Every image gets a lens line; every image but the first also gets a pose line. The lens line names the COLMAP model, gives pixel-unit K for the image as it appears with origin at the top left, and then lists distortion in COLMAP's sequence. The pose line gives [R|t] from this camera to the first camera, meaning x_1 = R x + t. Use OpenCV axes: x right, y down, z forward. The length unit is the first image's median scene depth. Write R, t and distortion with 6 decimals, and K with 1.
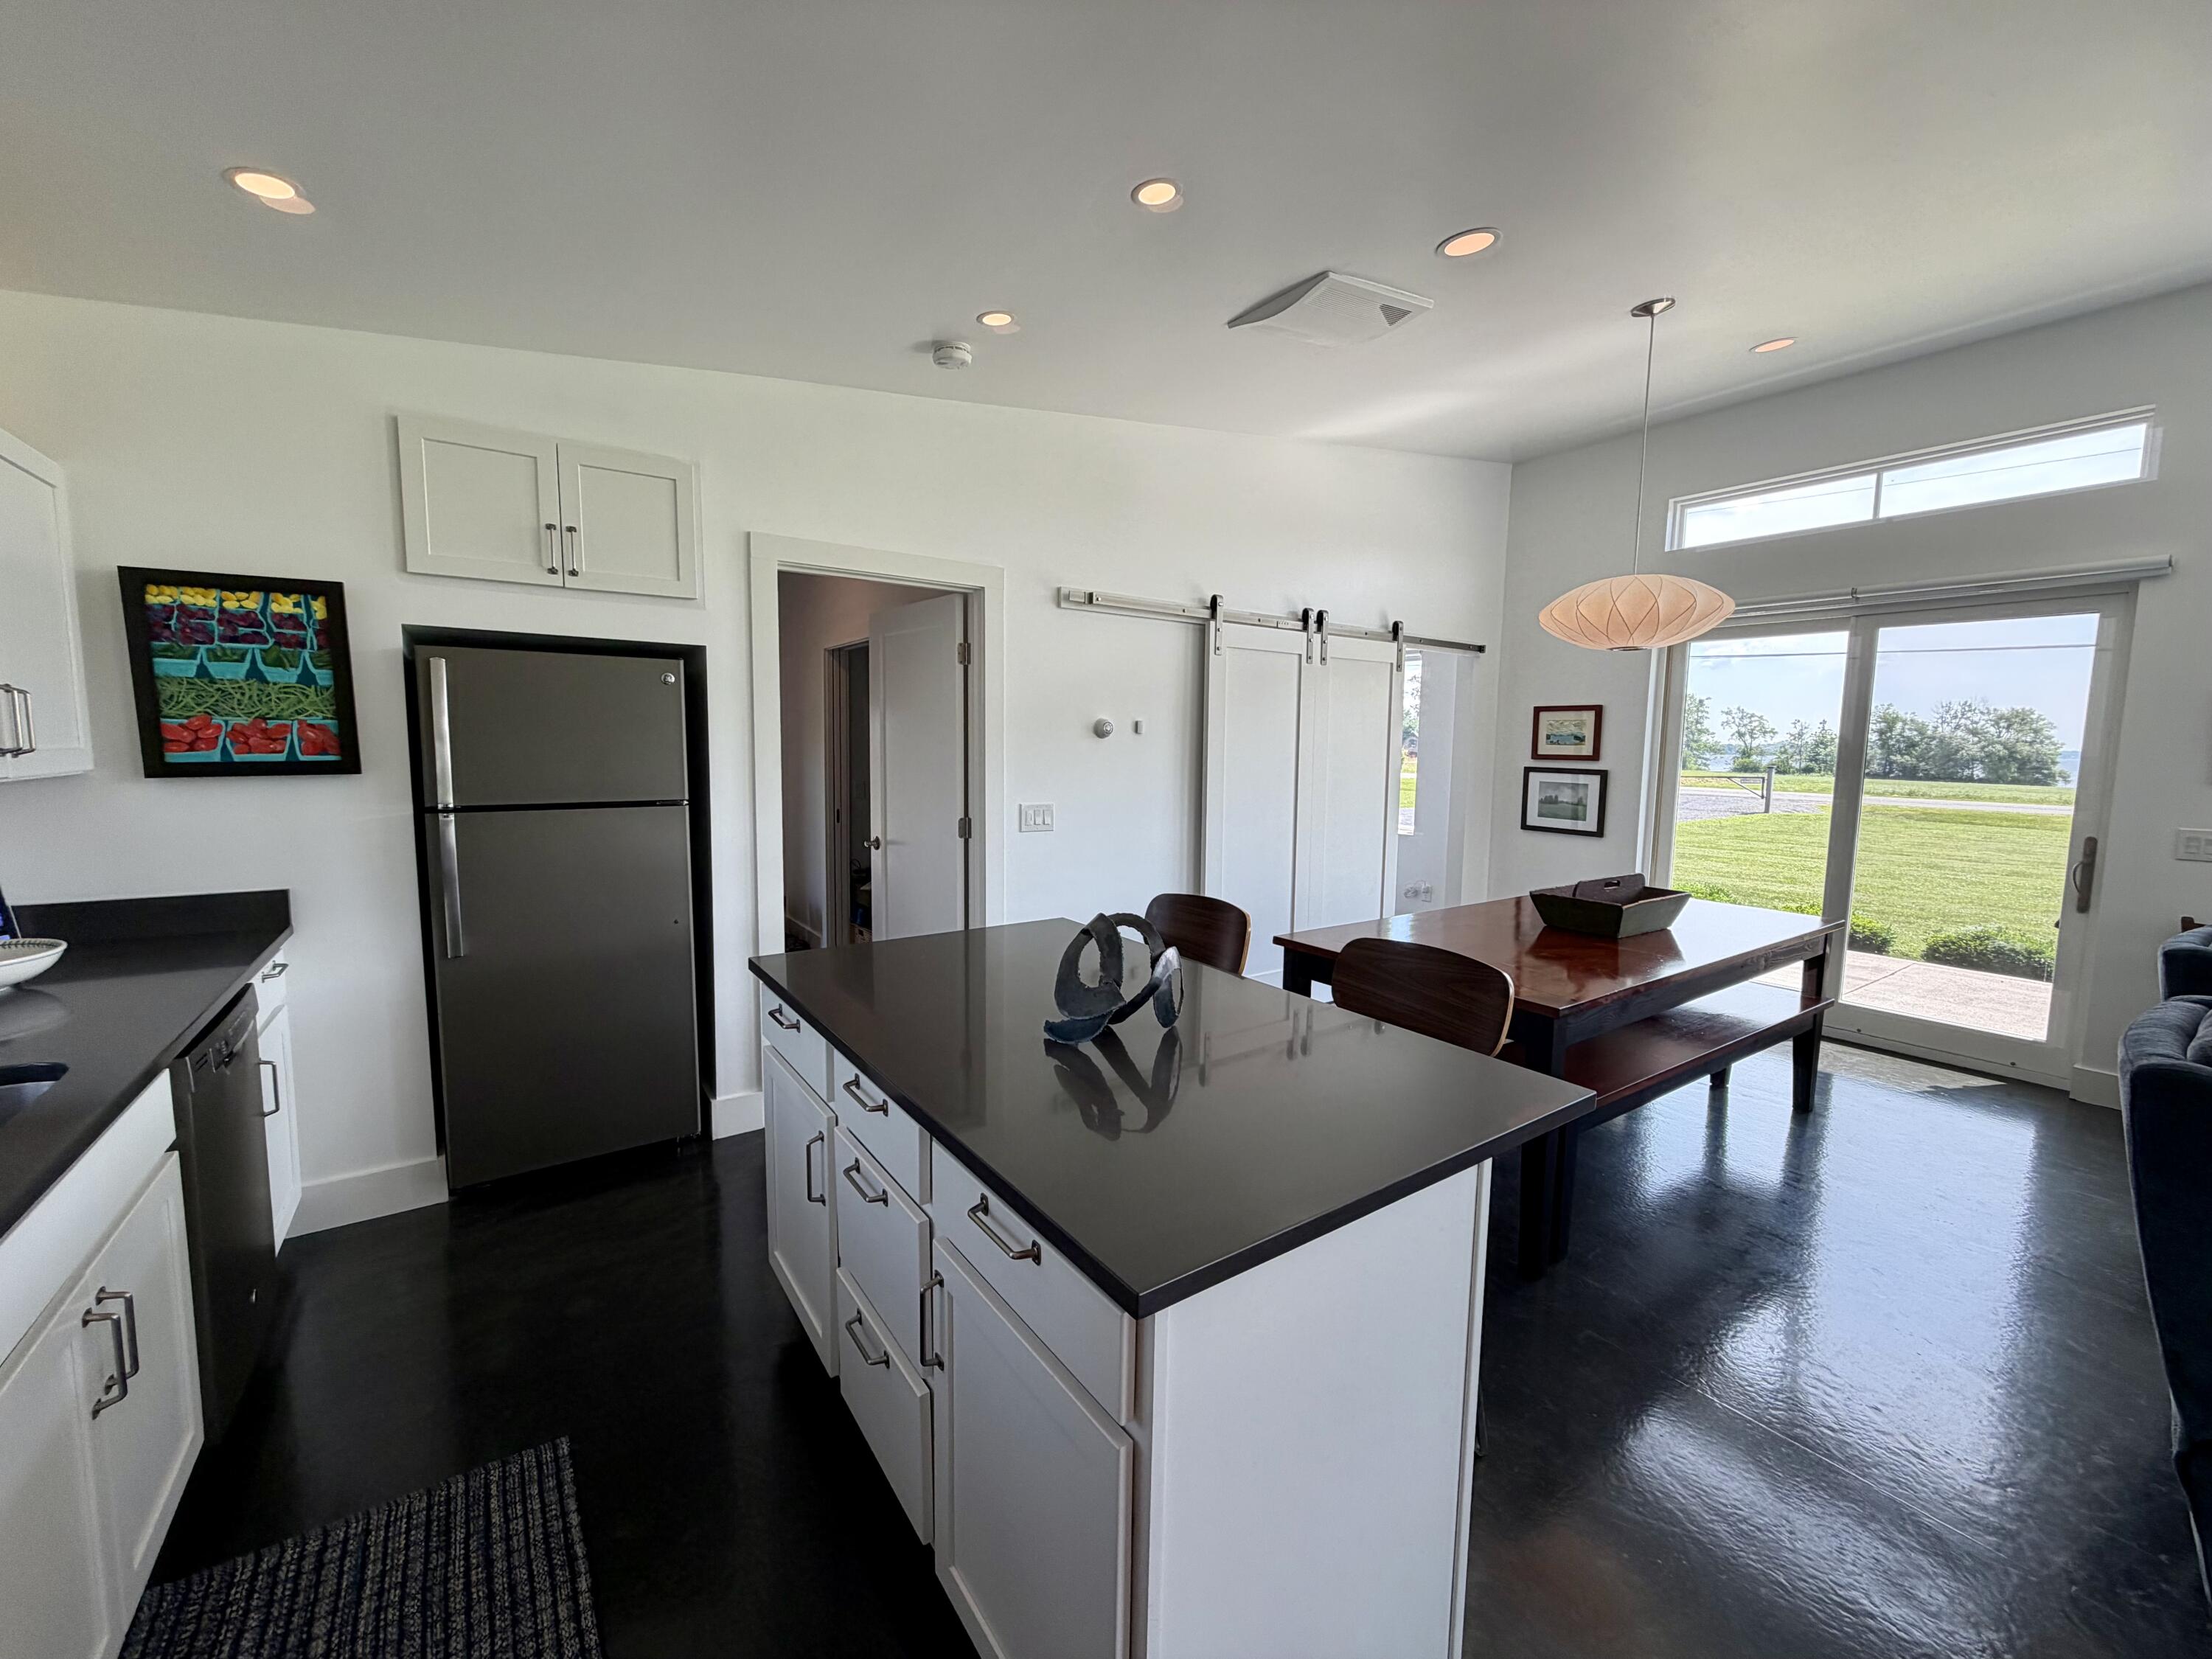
lens RADIAL K [[880.4, 0, 1100.3], [0, 880.4, 827.5], [0, 0, 1]] dist [-0.000186, 0.000387]
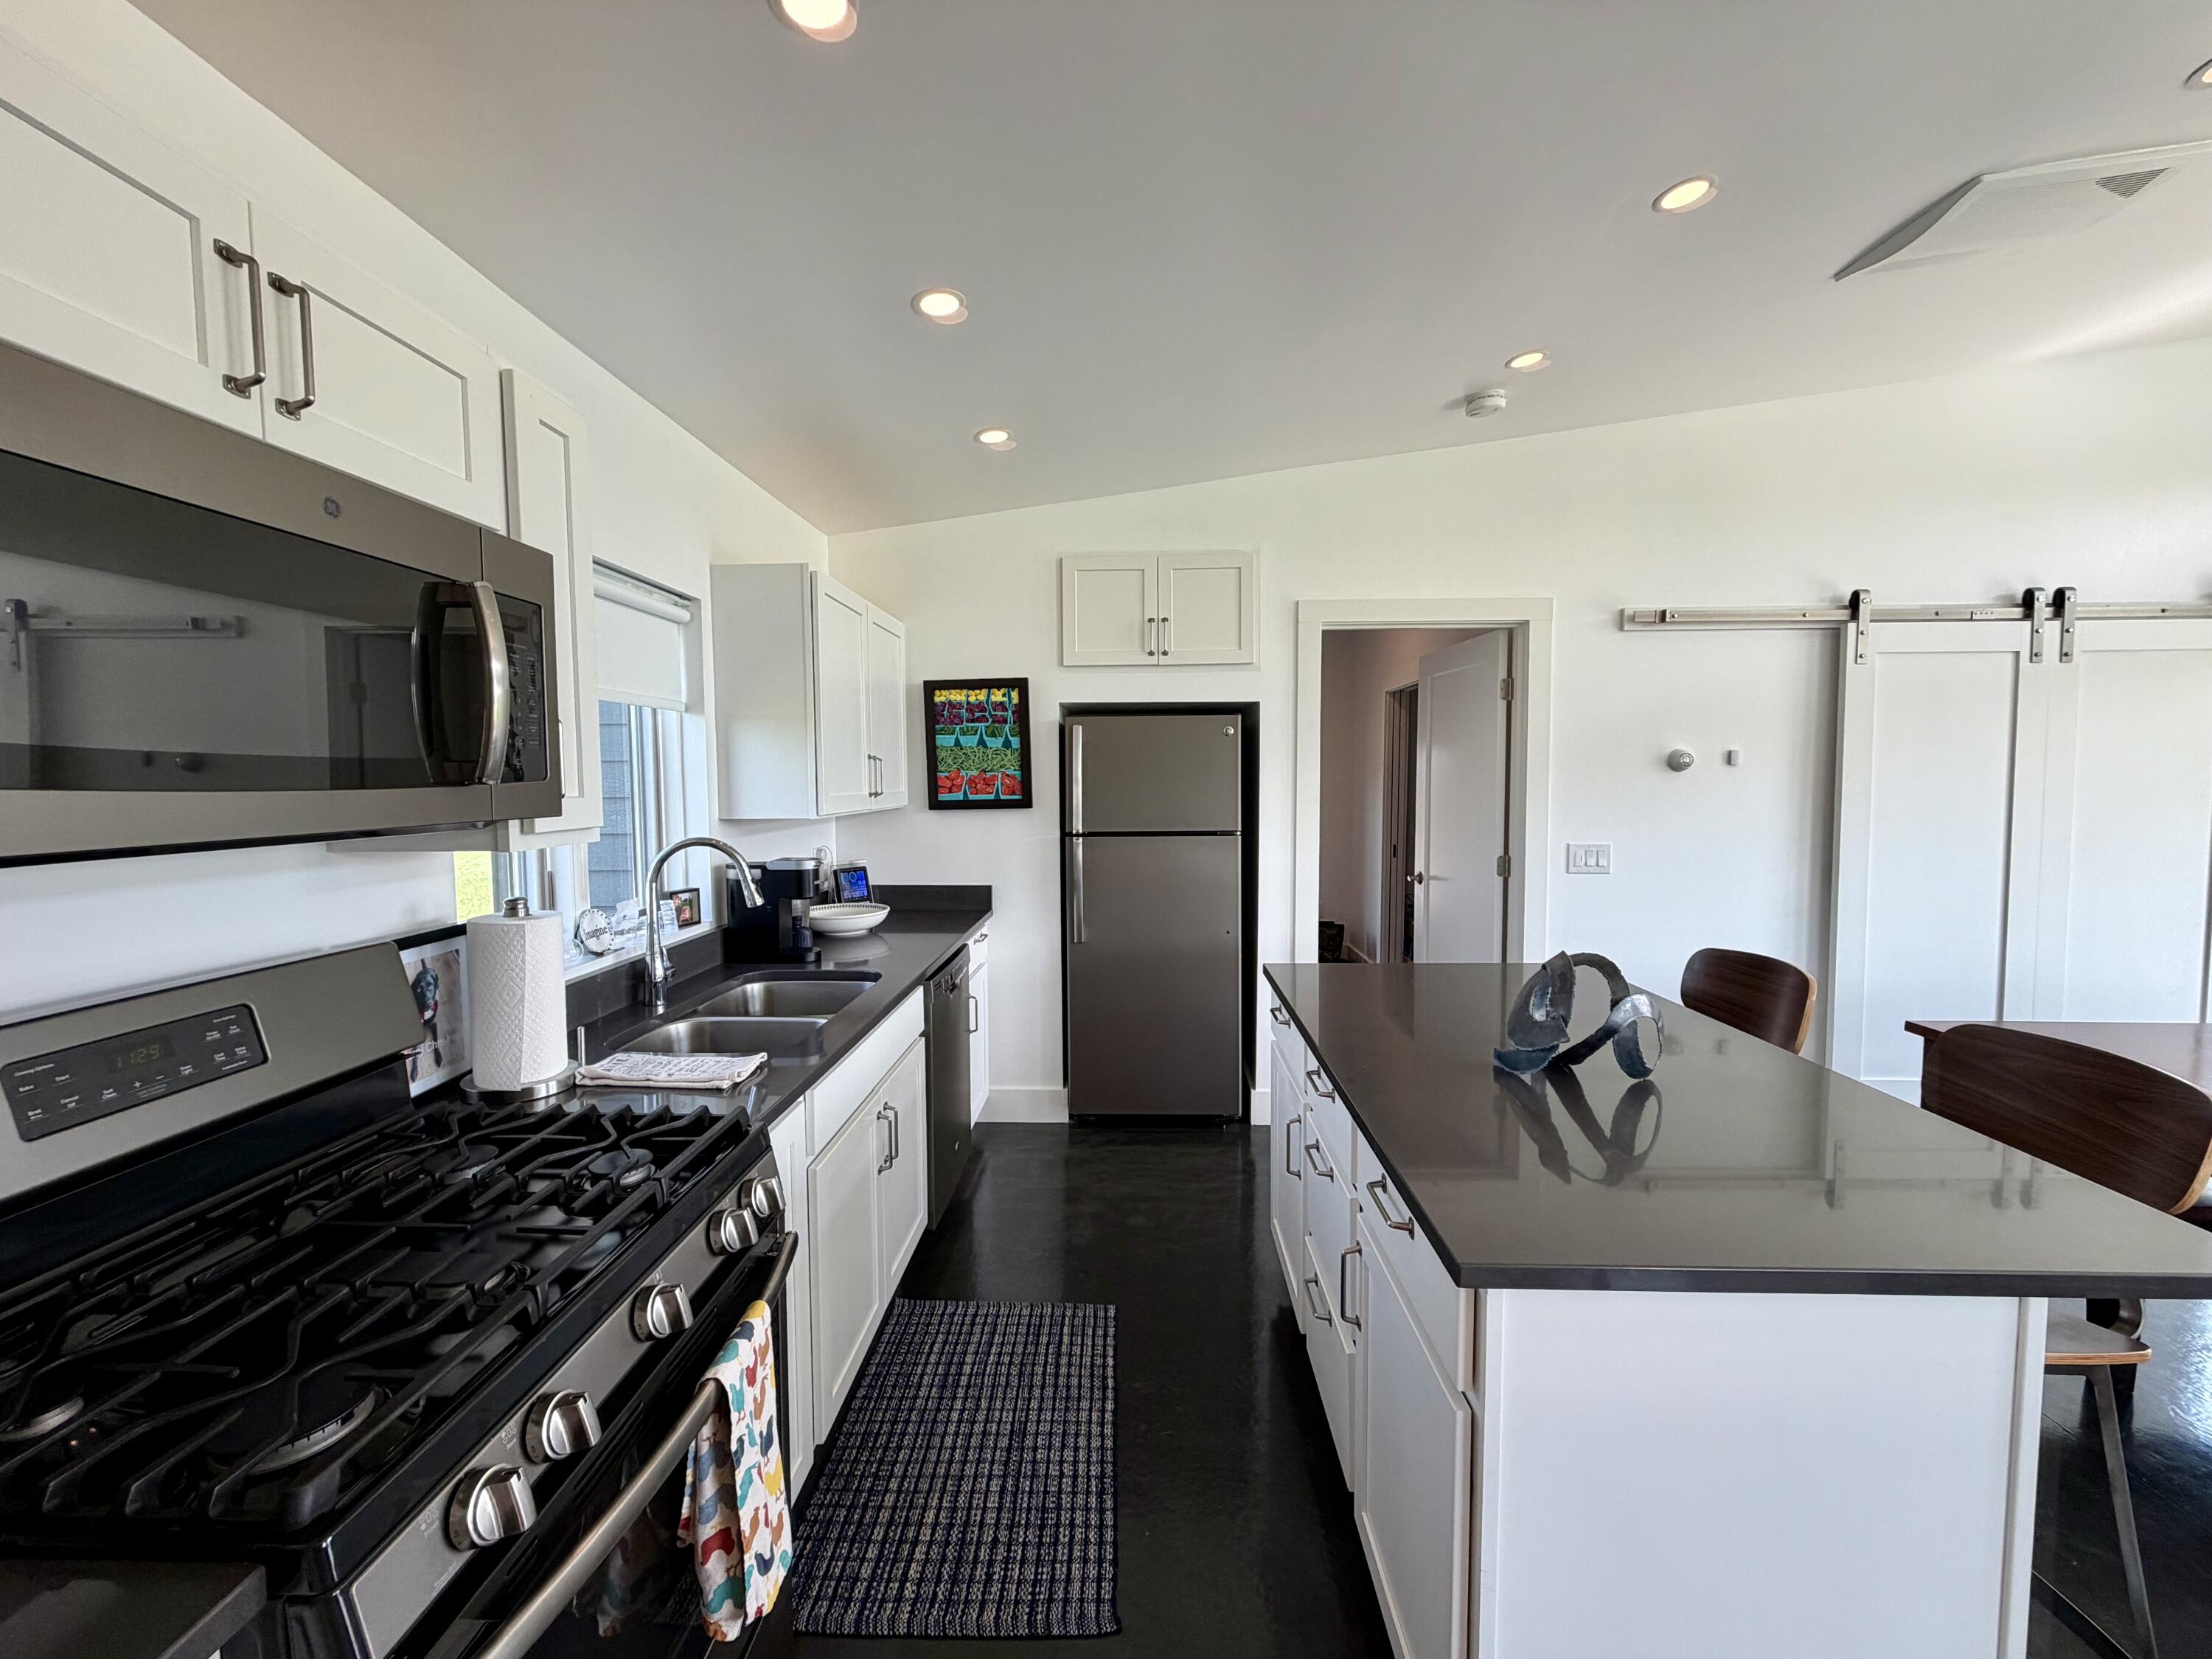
lens RADIAL K [[879.4, 0, 1099.9], [0, 879.4, 827.3], [0, 0, 1]] dist [0.000452, -0.000338]
pose [[0.794301, 0.017327, -0.607278, 0.119003], [-0.043066, 0.998684, -0.027836, 0.005632], [0.605996, 0.048263, 0.794002, -0.071576]]
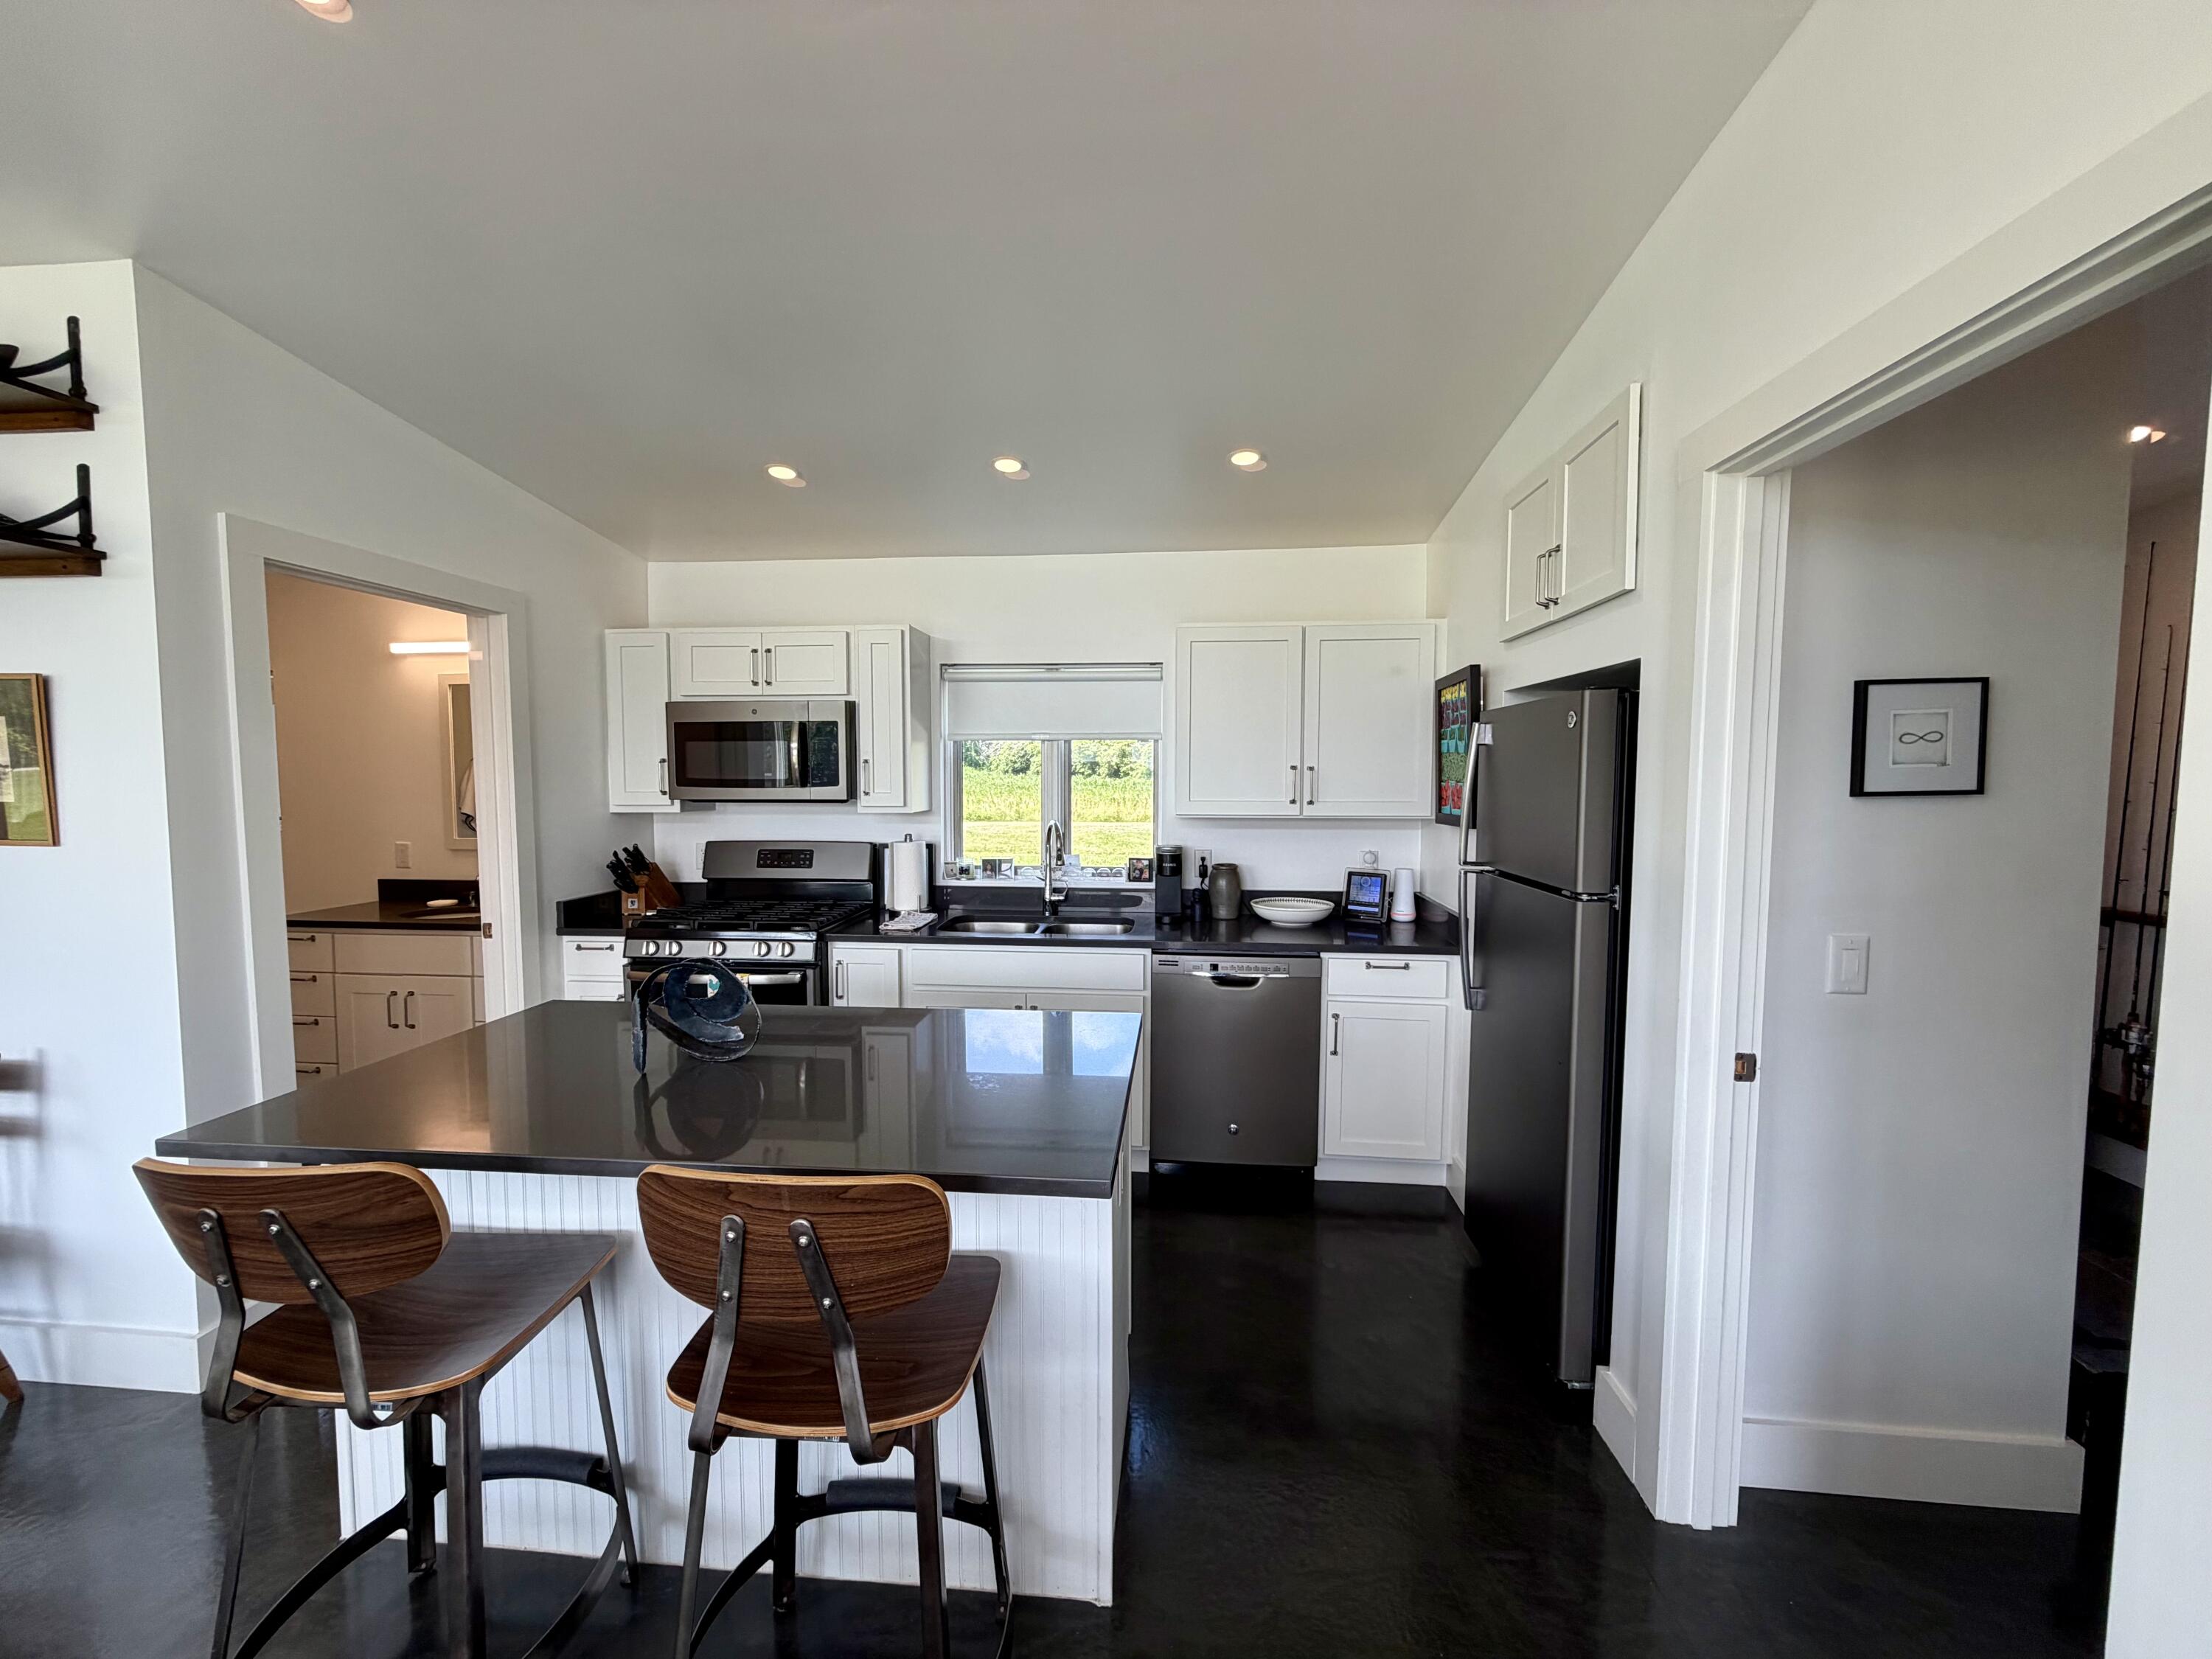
lens RADIAL K [[909.7, 0, 1088.8], [0, 909.7, 834.7], [0, 0, 1]] dist [0.026479, 0.000102]
pose [[-0.657704, 0.041145, -0.752152, 0.367349], [-0.081687, 0.988723, 0.125516, -0.155304], [0.748835, 0.143994, -0.646925, 1.341807]]
